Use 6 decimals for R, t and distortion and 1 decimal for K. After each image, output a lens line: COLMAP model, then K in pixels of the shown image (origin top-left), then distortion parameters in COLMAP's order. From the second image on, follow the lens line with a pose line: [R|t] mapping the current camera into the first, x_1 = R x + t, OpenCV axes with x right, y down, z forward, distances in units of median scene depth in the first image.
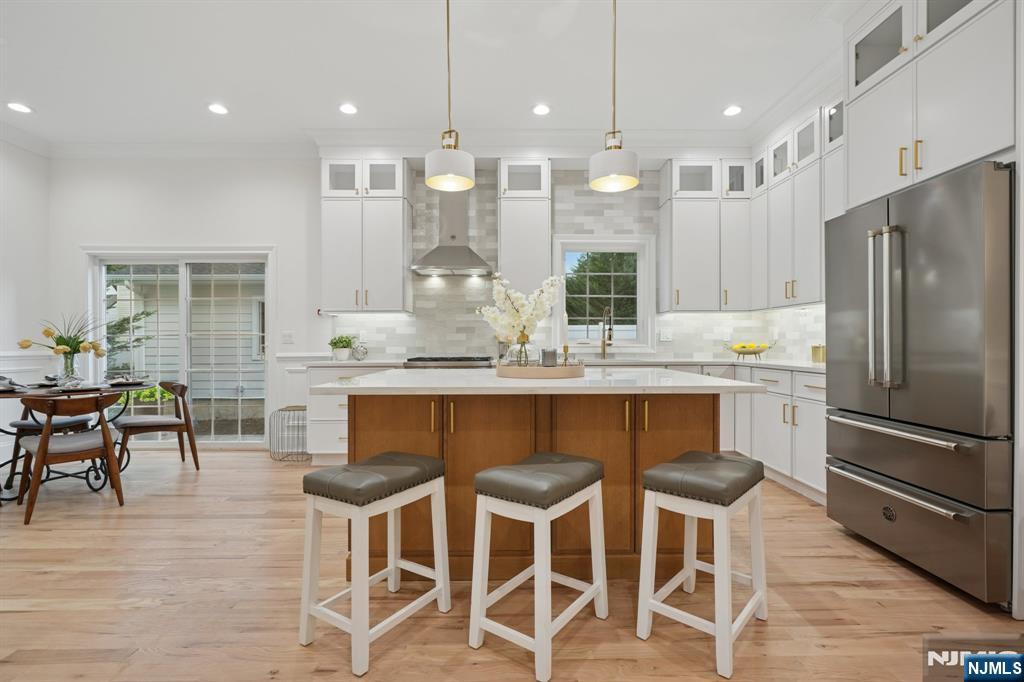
lens RADIAL K [[468.9, 0, 513.1], [0, 468.9, 342.2], [0, 0, 1]] dist [-0.007005, 0.001237]
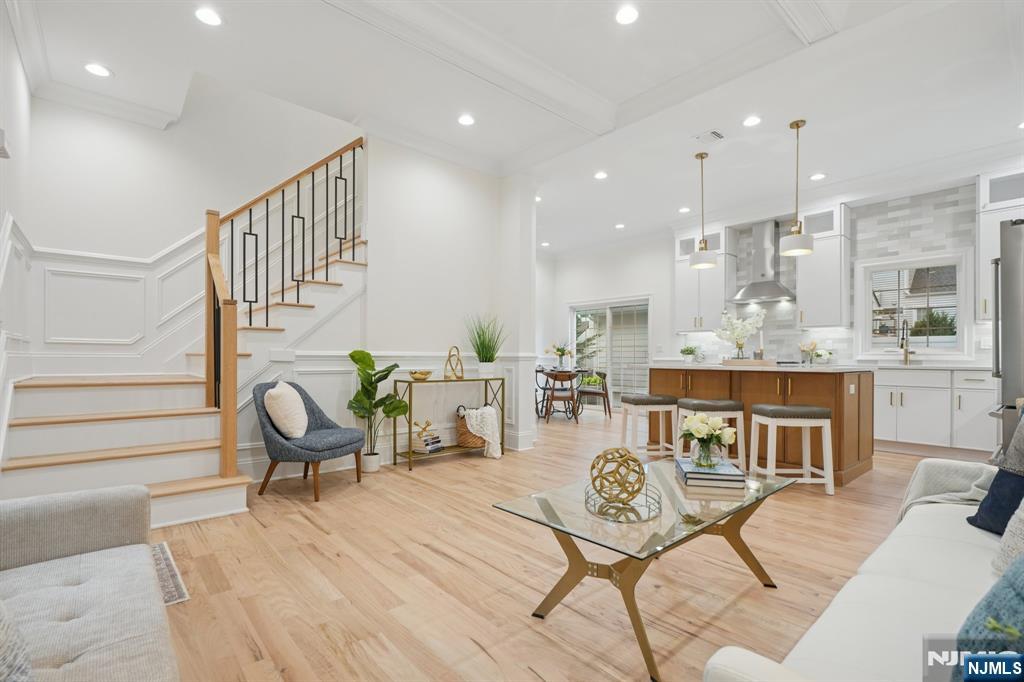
lens RADIAL K [[468.9, 0, 514.7], [0, 468.9, 355.8], [0, 0, 1]] dist [-0.007005, 0.001237]
pose [[0.647469, 0.003615, -0.762083, 0.468449], [-0.007762, 0.999968, -0.001851, 0.024074], [0.762052, 0.007114, 0.647477, -0.473501]]
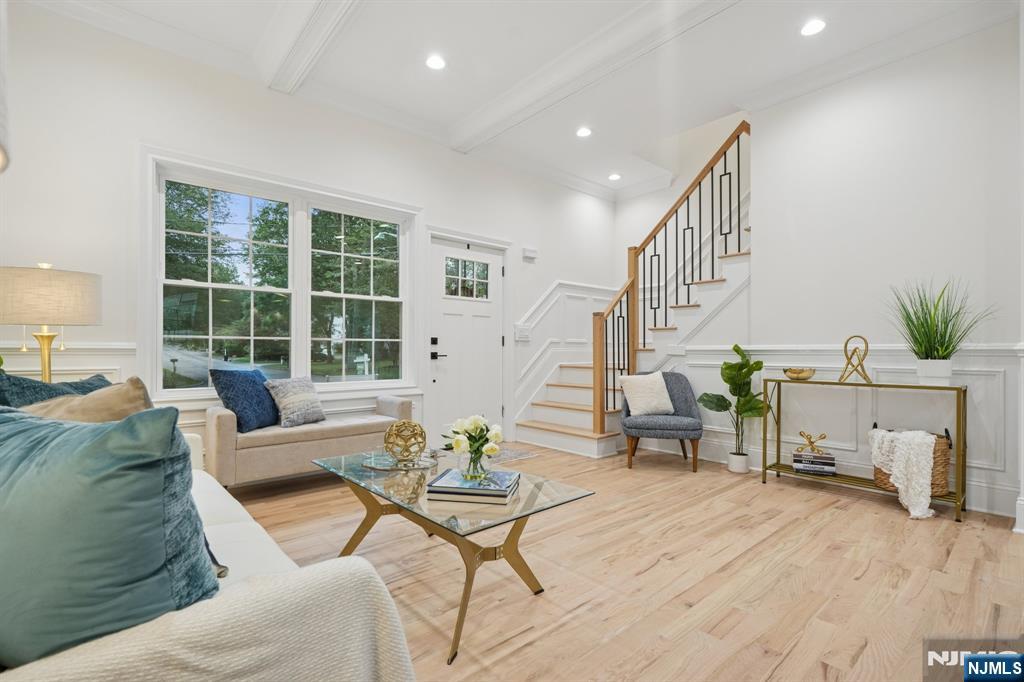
lens RADIAL K [[468.9, 0, 513.0], [0, 468.9, 349.2], [0, 0, 1]] dist [-0.007005, 0.001237]
pose [[-0.763320, 0.000406, -0.646020, 0.466769], [0.000831, 1.000000, -0.000352, 0.023394], [0.646020, -0.000805, -0.763320, 0.287251]]
